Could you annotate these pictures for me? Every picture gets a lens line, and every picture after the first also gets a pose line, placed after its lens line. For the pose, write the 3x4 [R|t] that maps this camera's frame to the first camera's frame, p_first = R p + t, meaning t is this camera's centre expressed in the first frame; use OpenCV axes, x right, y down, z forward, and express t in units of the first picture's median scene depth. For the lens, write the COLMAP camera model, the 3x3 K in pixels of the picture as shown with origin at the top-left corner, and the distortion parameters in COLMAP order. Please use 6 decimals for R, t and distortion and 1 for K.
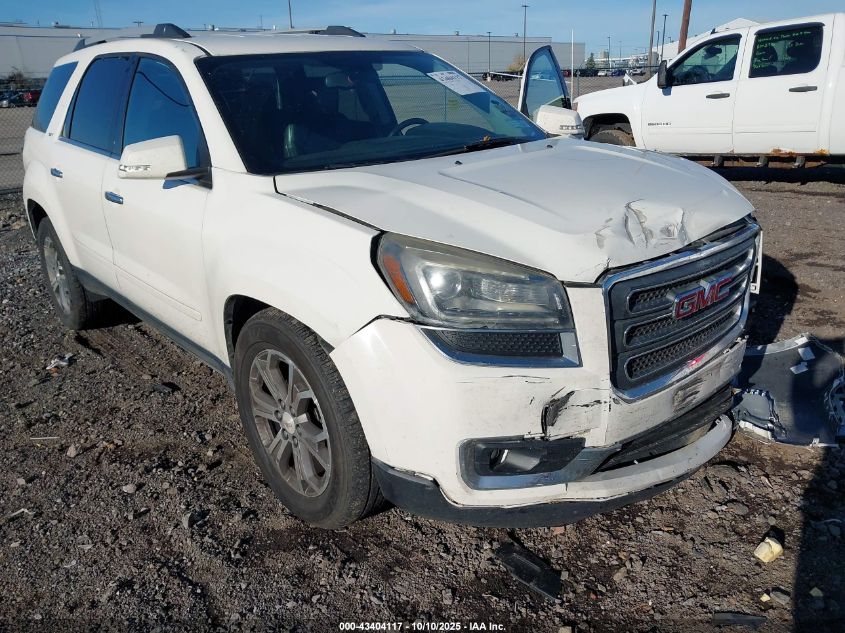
lens RADIAL K [[679.7, 0, 422.5], [0, 679.7, 318.9], [0, 0, 1]] dist [-0.001096, 0.002001]
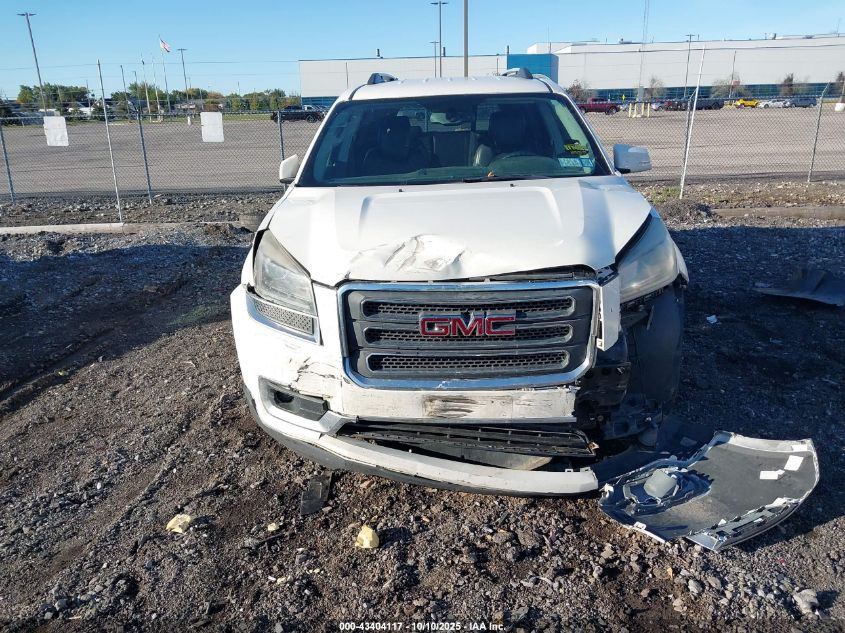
lens RADIAL K [[679.7, 0, 422.9], [0, 679.7, 314.5], [0, 0, 1]] dist [-0.001096, 0.002001]
pose [[0.731347, 0.213981, -0.647568, 1.138922], [-0.225857, 0.971917, 0.066081, -0.114585], [0.643522, 0.097930, 0.759137, 0.088032]]
